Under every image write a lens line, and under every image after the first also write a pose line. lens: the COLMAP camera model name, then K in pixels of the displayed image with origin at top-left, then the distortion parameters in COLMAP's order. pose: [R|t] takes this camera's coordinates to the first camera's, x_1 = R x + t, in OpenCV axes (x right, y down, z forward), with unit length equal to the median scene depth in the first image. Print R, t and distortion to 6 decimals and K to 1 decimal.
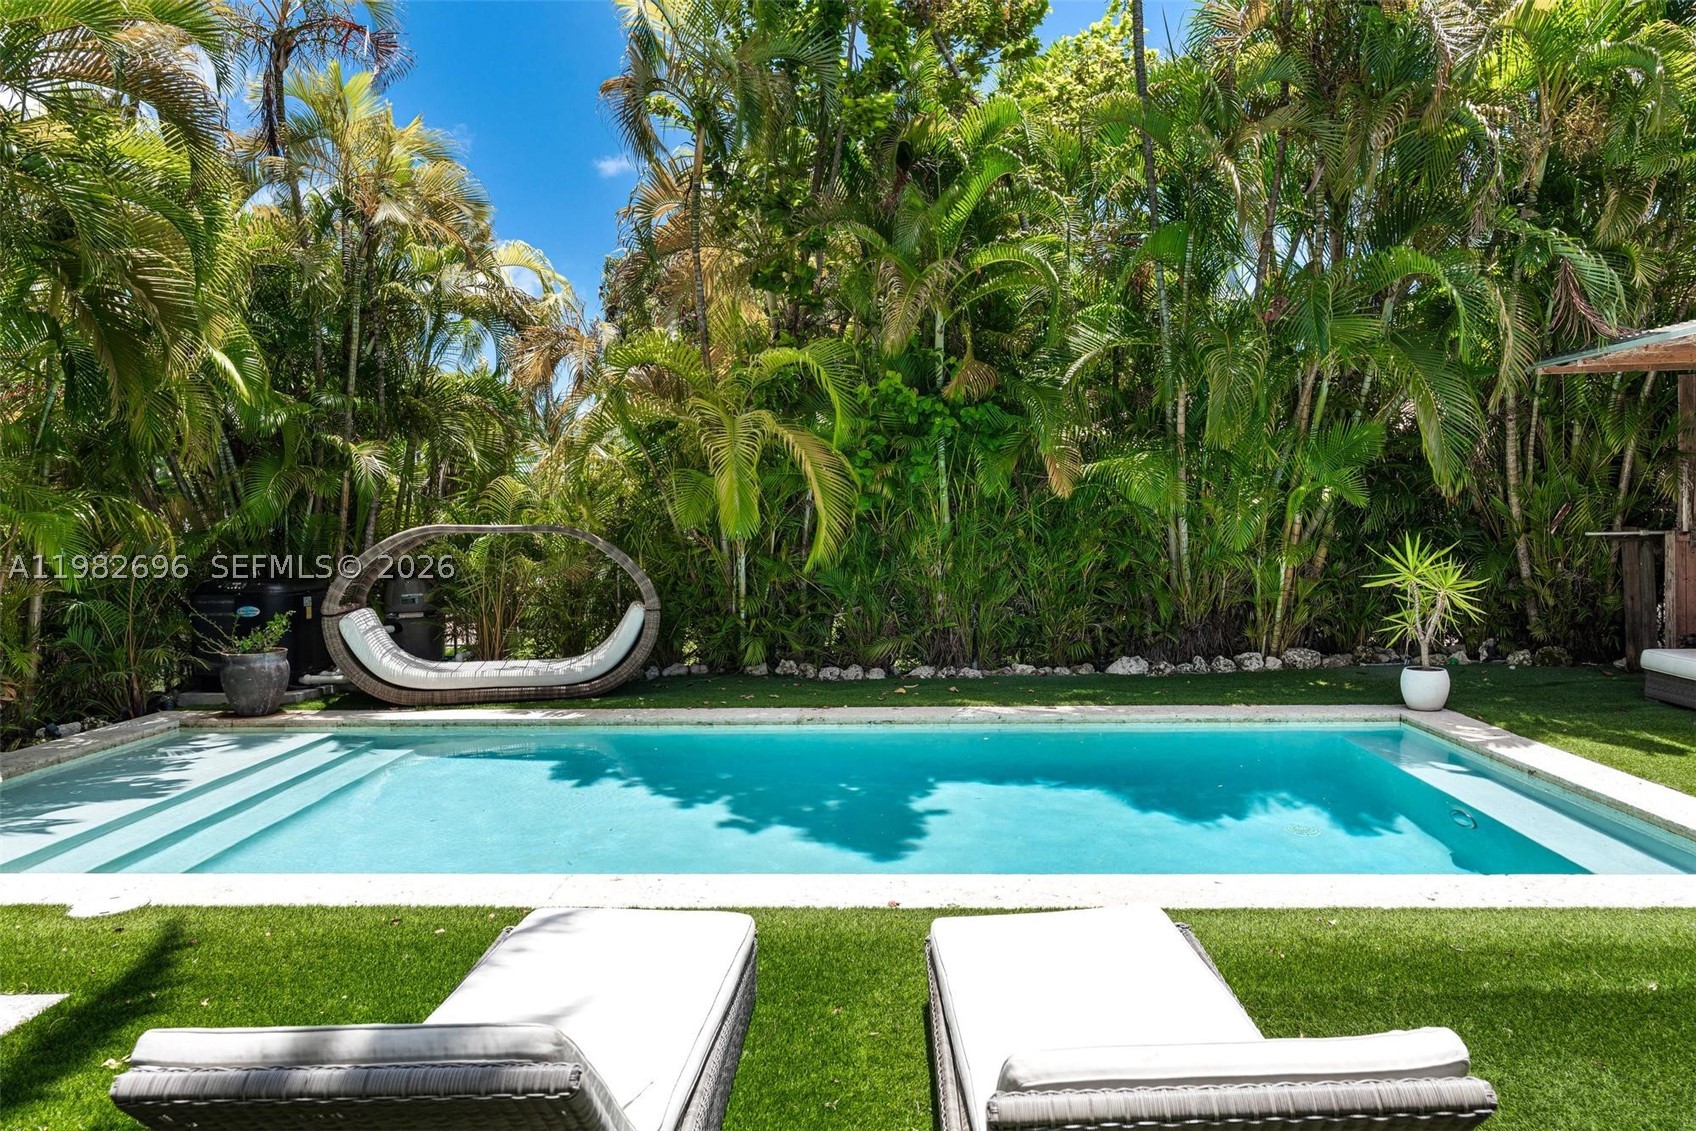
lens RADIAL K [[1122.3, 0, 848.2], [0, 1122.3, 557.8], [0, 0, 1]] dist [0.001329, -0.000750]
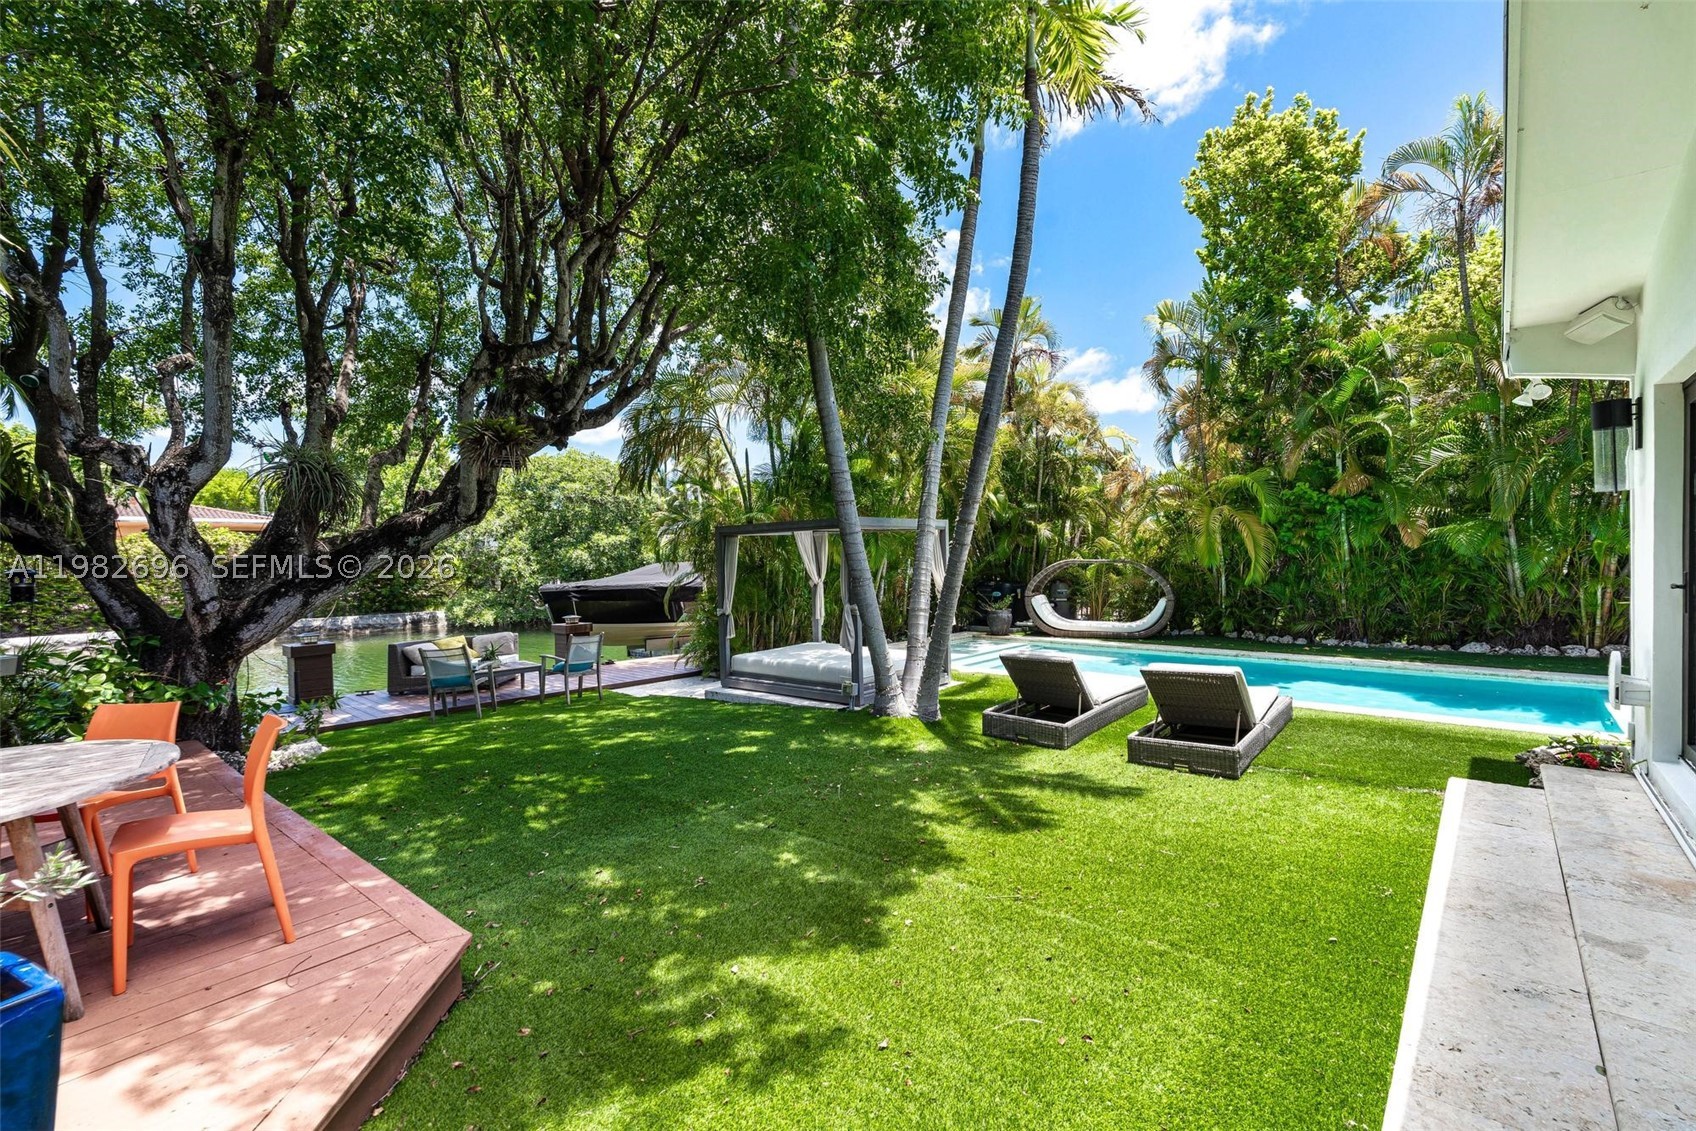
lens RADIAL K [[769.9, 0, 843.3], [0, 769.9, 563.2], [0, 0, 1]] dist [0.001179, 0.000186]
pose [[0.786812, 0.013033, -0.617055, 0.224191], [-0.023146, 0.999697, -0.008400, 0.002520], [0.616758, 0.020892, 0.786875, -0.498623]]
